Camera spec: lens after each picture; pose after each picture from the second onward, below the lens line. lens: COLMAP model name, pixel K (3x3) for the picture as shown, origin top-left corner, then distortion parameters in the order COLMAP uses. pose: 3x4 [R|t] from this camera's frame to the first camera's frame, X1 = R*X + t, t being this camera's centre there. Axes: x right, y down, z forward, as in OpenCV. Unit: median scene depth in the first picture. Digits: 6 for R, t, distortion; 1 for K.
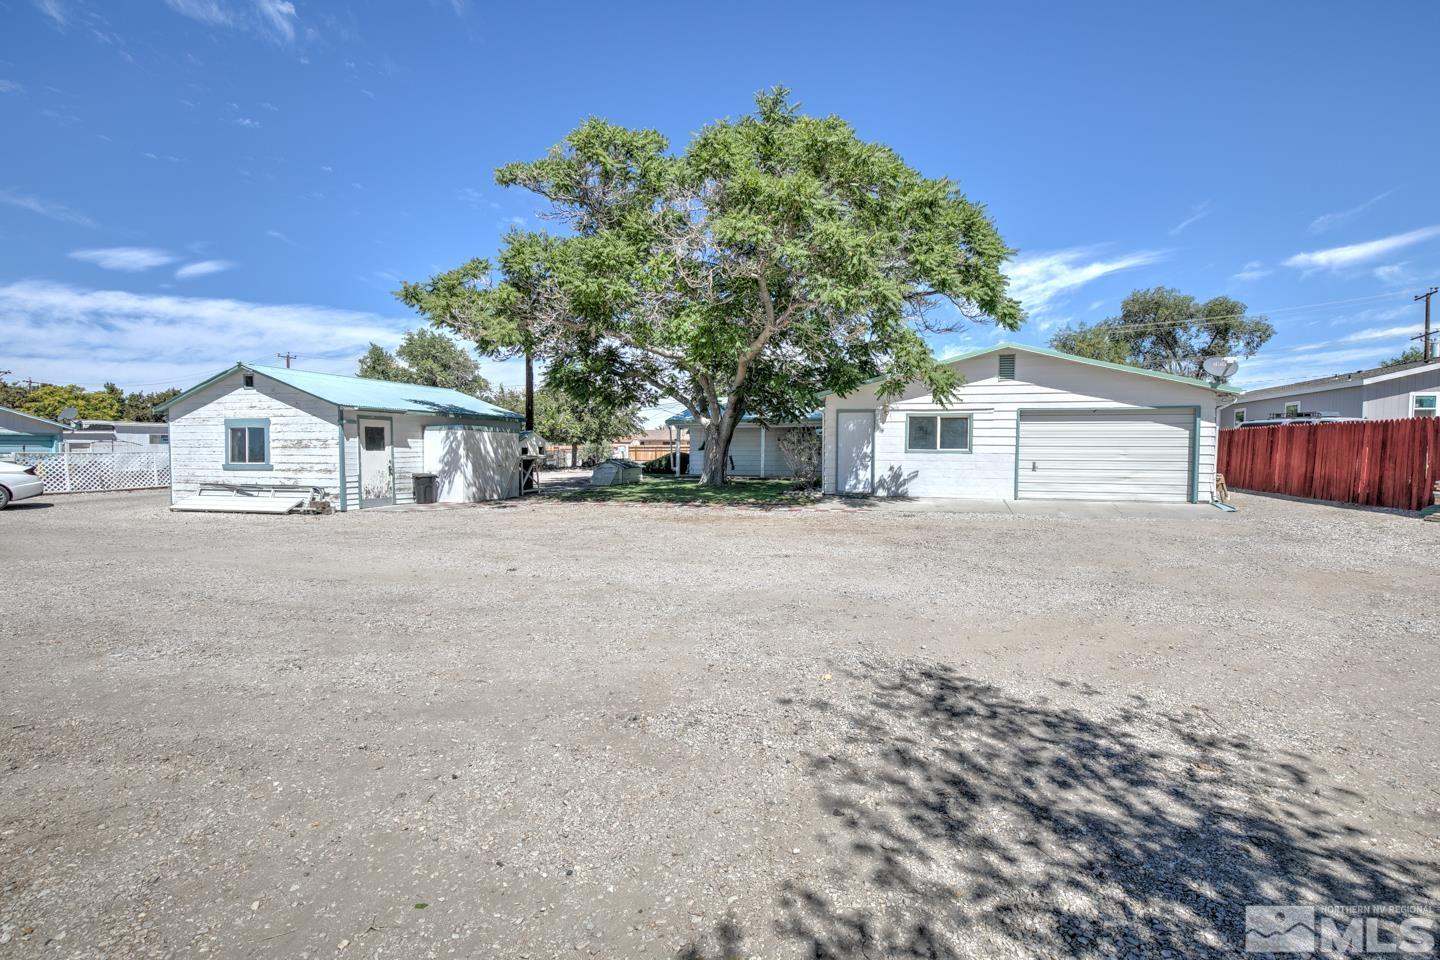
lens RADIAL K [[660.0, 0, 725.4], [0, 660.0, 452.5], [0, 0, 1]] dist [0.000090, 0.000071]
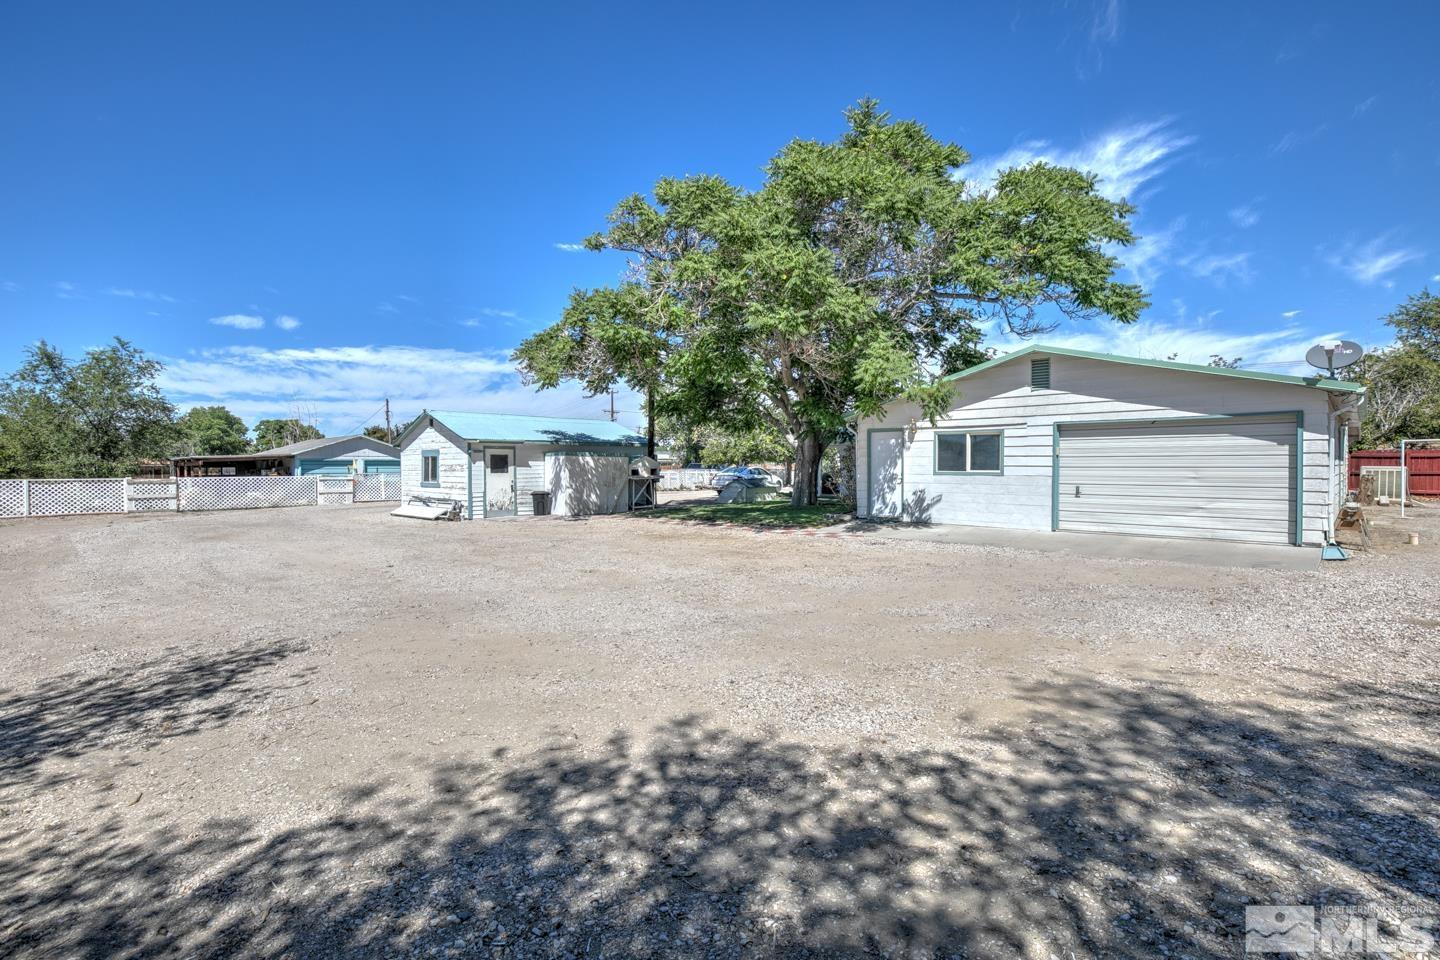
lens RADIAL K [[664.2, 0, 725.3], [0, 664.2, 467.1], [0, 0, 1]] dist [0.003280, 0.000490]
pose [[0.883642, -0.004707, -0.468140, 0.461228], [0.003630, 0.999988, -0.003201, -0.008499], [0.468150, 0.001129, 0.883648, 0.059562]]
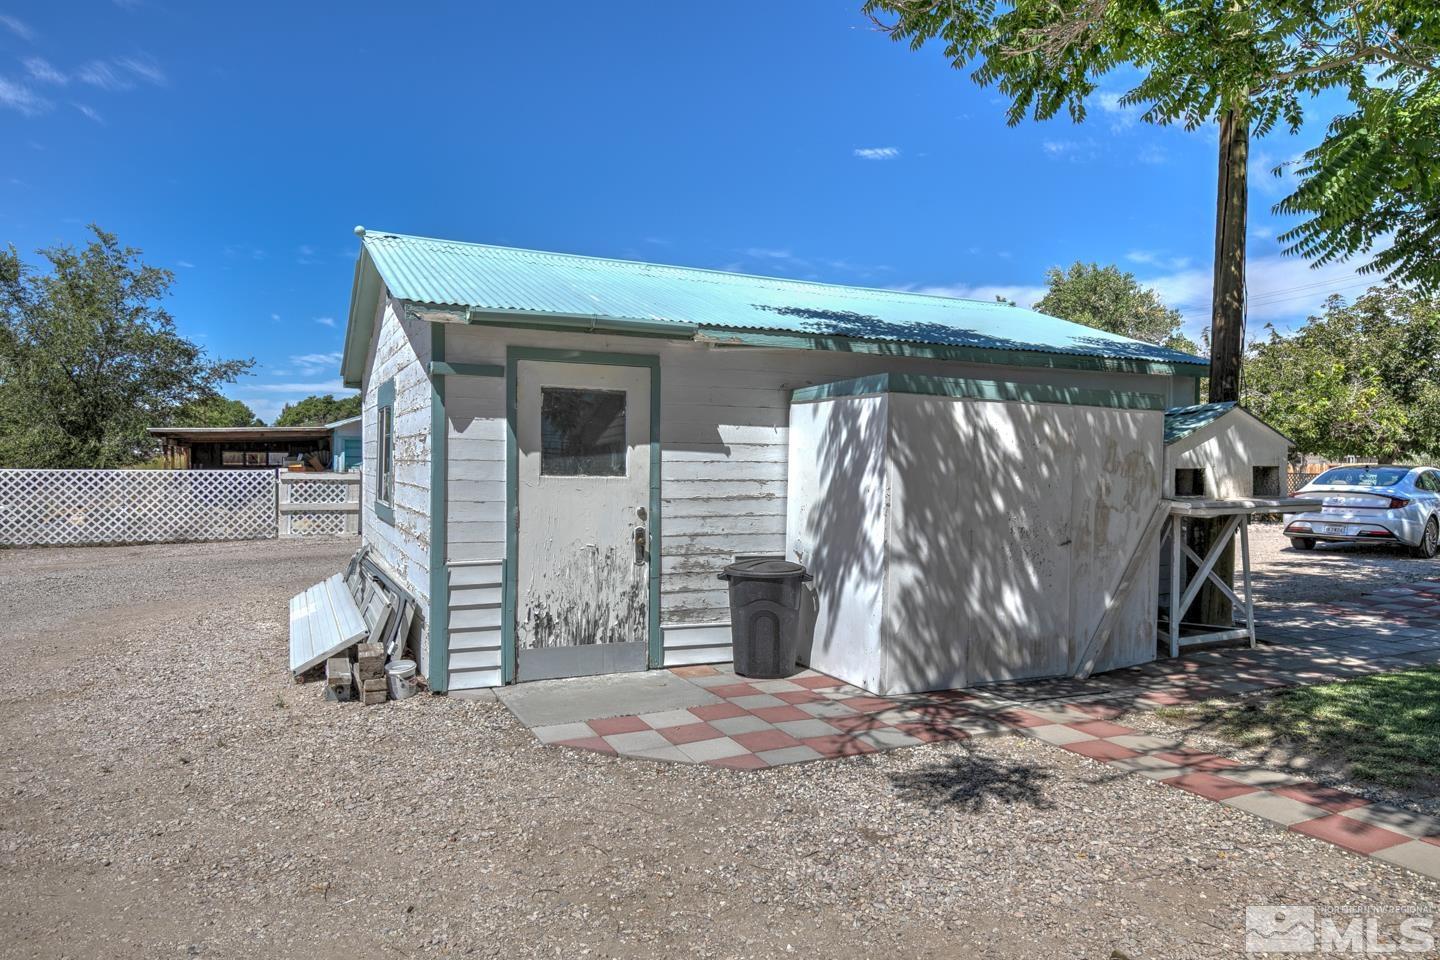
lens RADIAL K [[919.0, 0, 721.5], [0, 919.0, 508.0], [0, 0, 1]] dist [0.002368, 0.000745]
pose [[0.669210, 0.043997, -0.741769, -0.199306], [-0.014682, 0.998834, 0.045999, -0.007408], [0.742928, -0.019892, 0.669076, 0.773540]]
